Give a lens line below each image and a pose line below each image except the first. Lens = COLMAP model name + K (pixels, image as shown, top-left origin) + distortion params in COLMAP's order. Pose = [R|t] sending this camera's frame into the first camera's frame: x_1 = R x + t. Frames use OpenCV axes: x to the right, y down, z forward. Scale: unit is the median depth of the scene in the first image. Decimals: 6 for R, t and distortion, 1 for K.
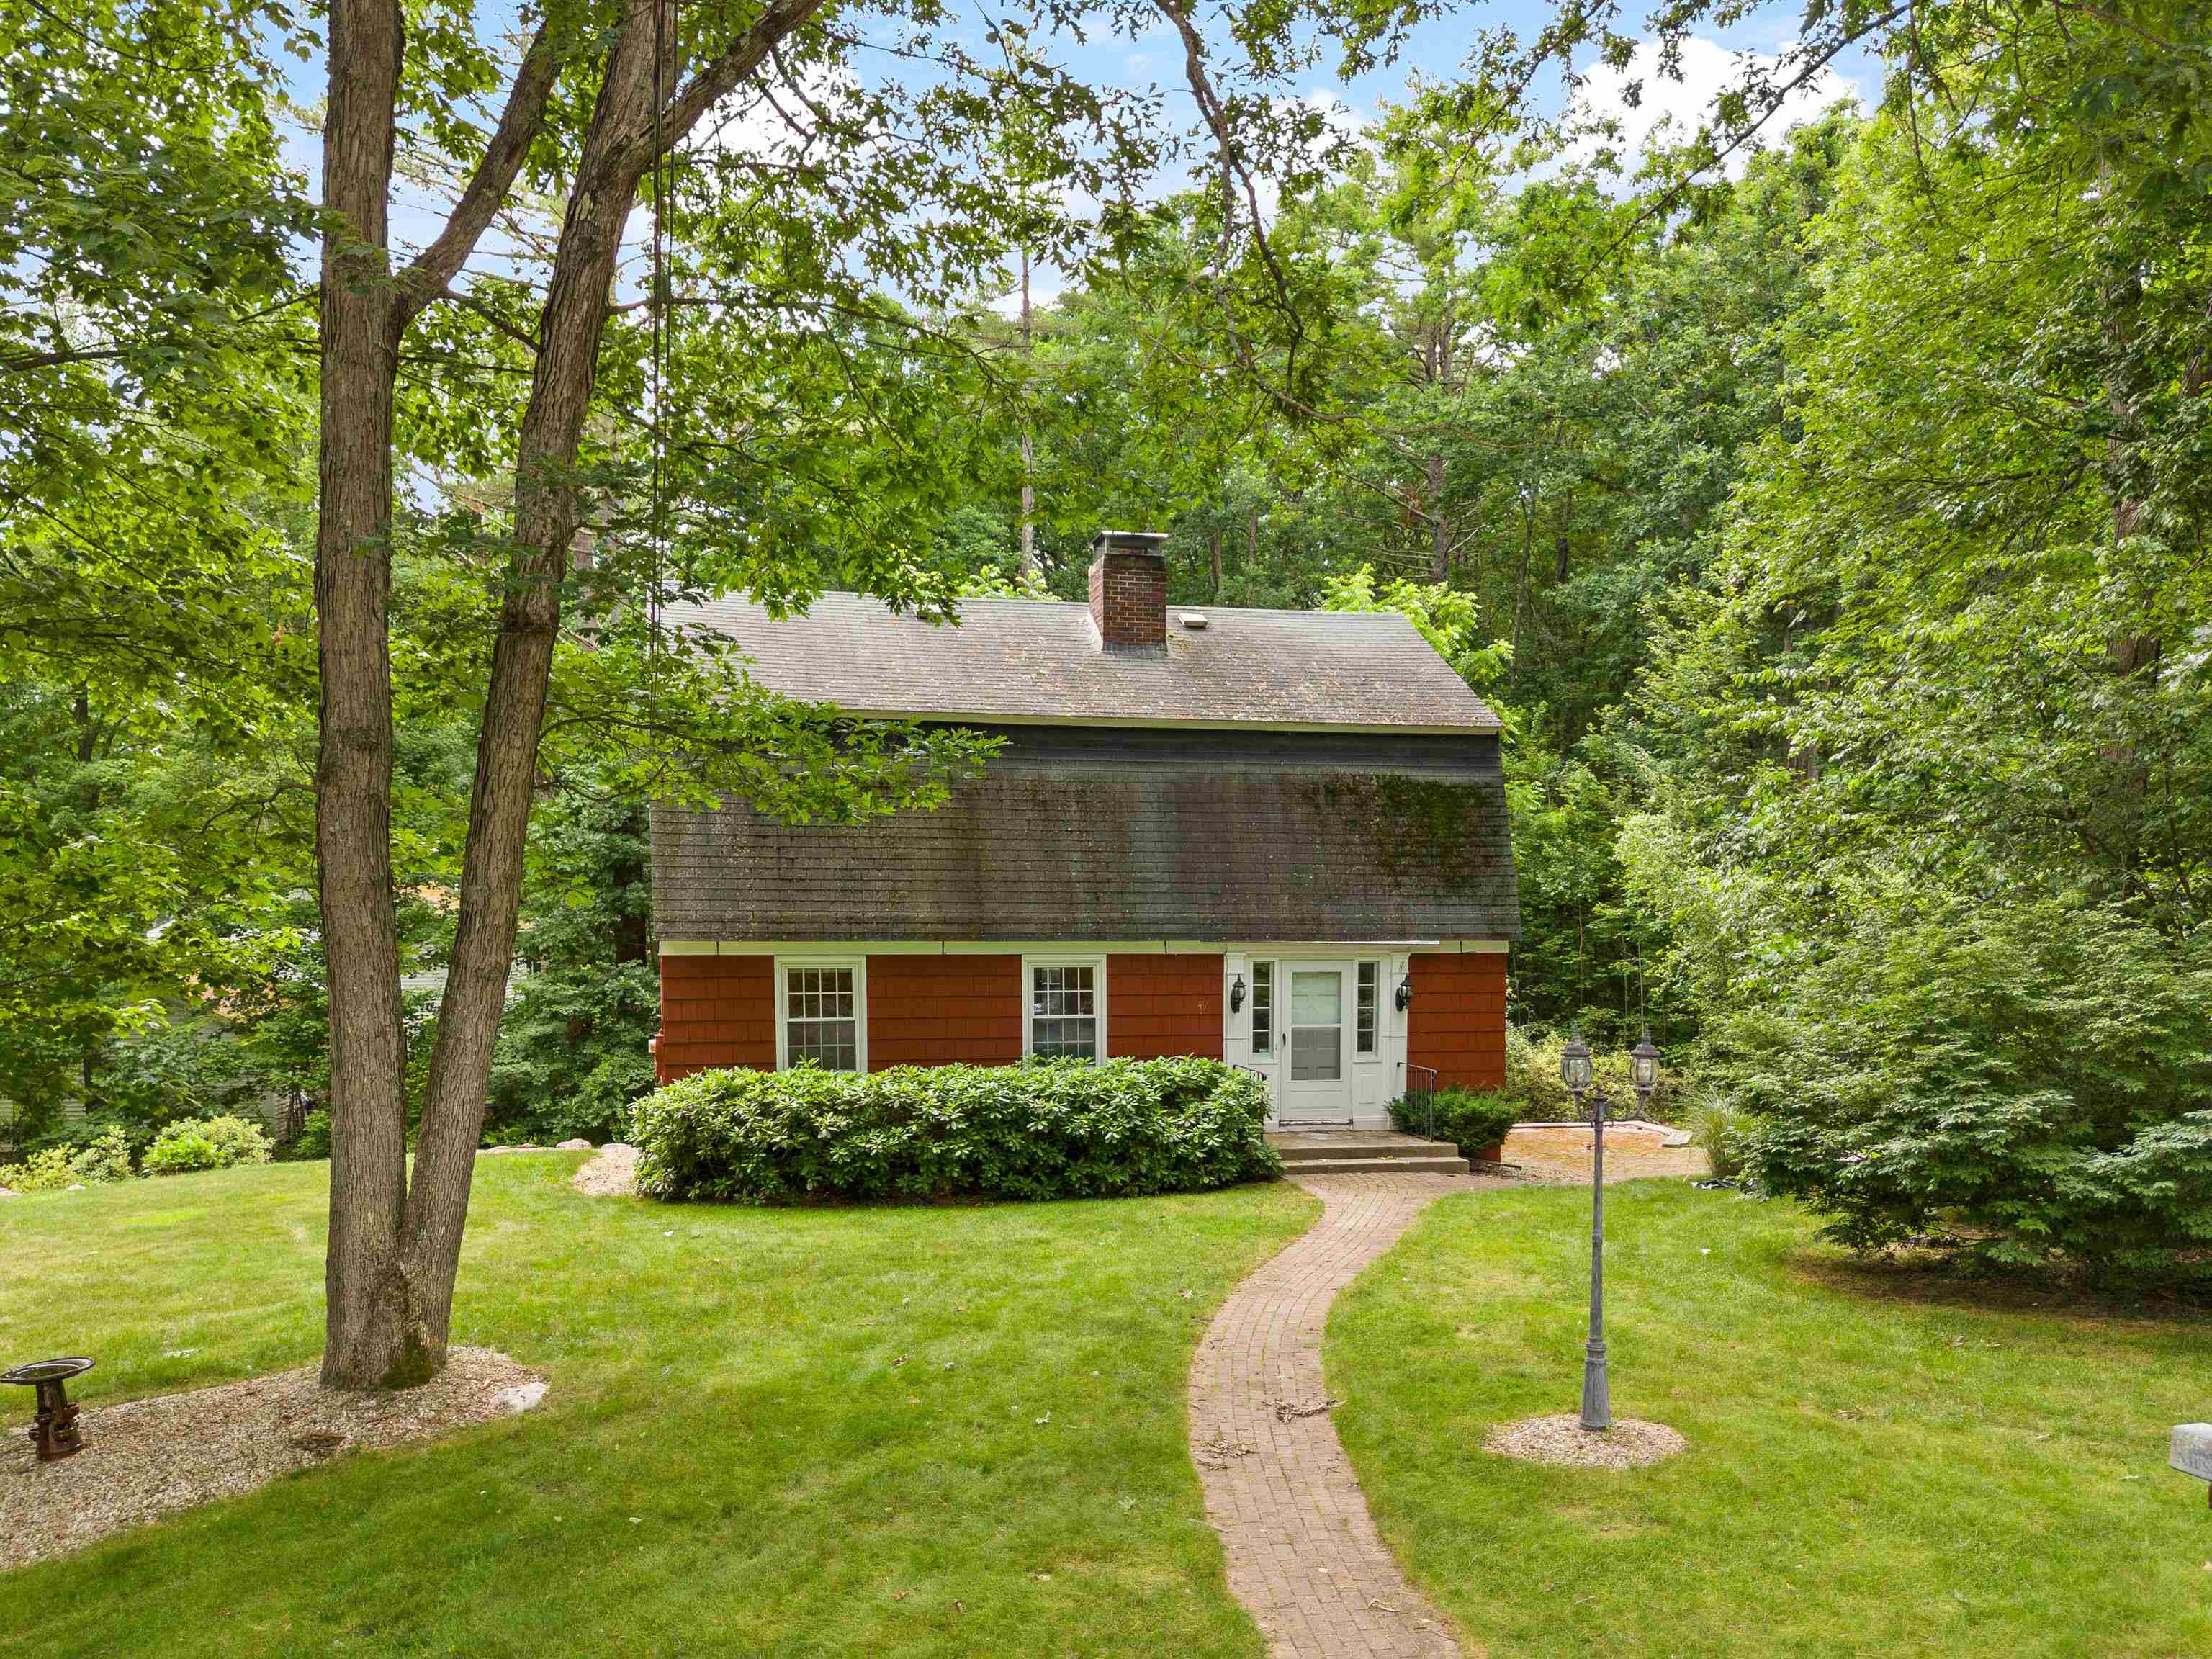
lens RADIAL K [[1551.2, 0, 1202.6], [0, 1551.2, 992.2], [0, 0, 1]] dist [0.045353, -0.064802]
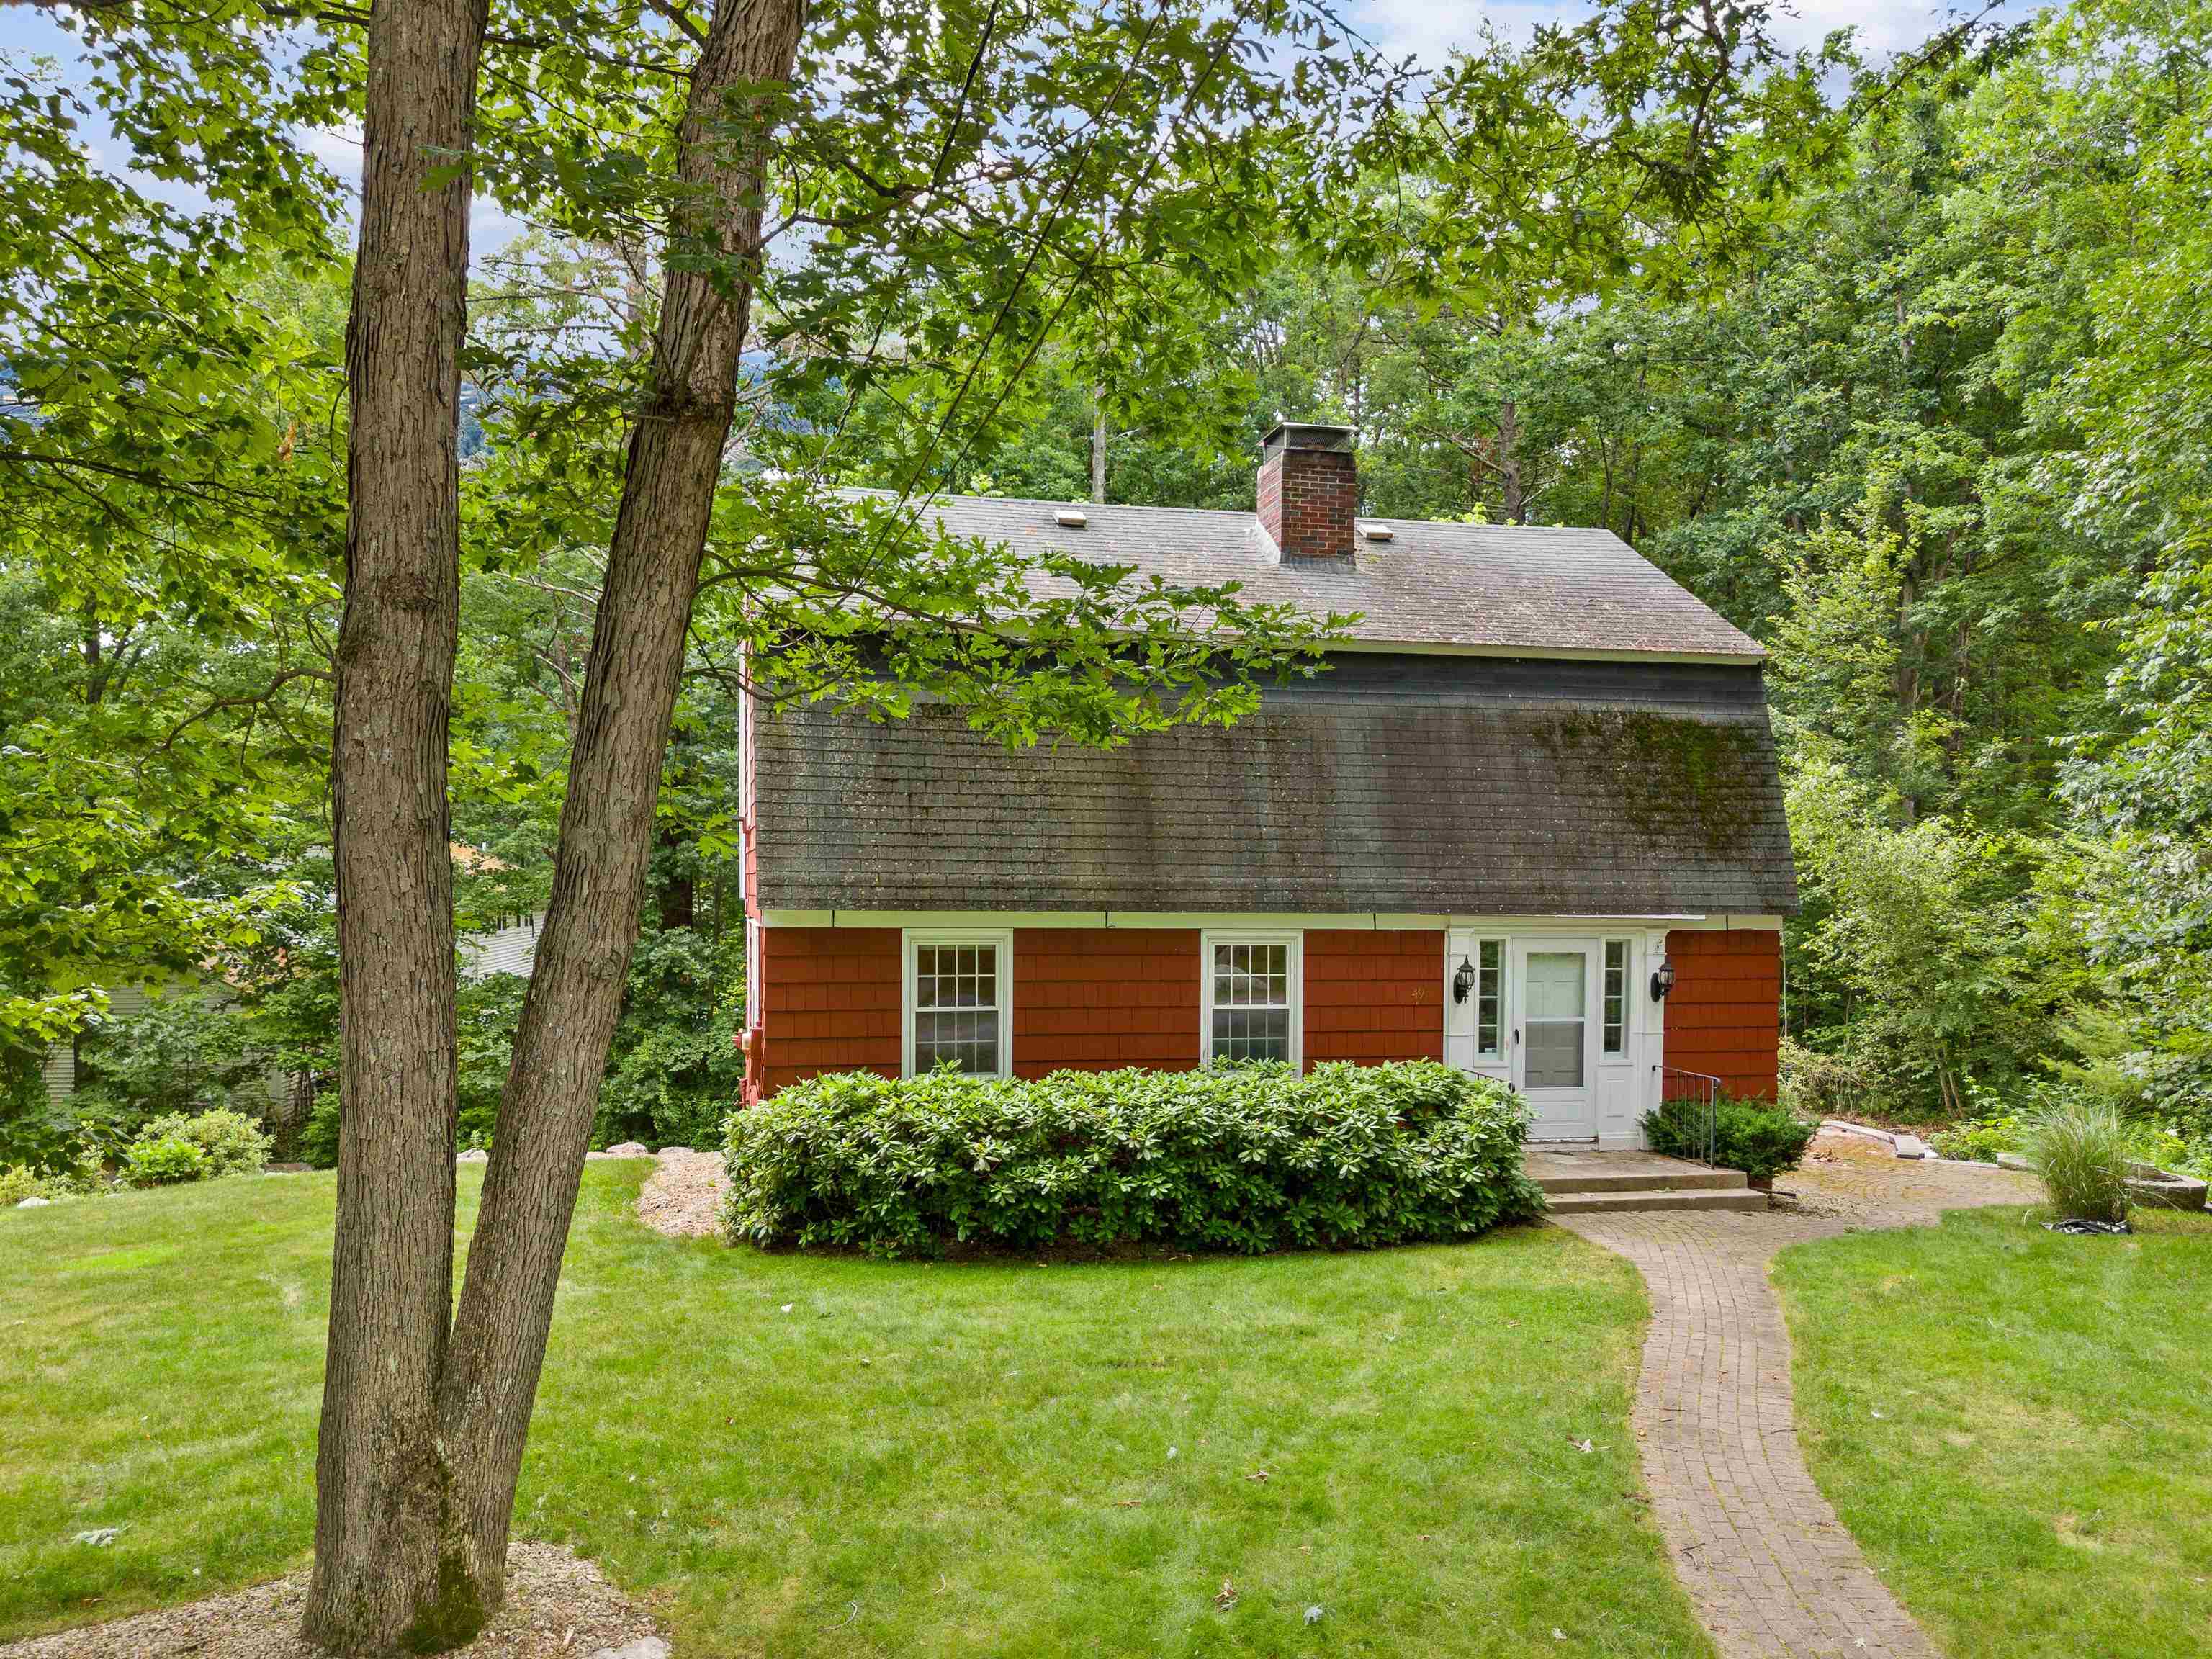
lens RADIAL K [[1566.3, 0, 1200.4], [0, 1566.3, 866.7], [0, 0, 1]] dist [0.051310, -0.065433]
pose [[0.999847, 0.006645, -0.016182, -0.112902], [-0.007576, 0.998277, -0.058185, -0.009866], [0.015768, 0.058299, 0.998175, 0.204745]]
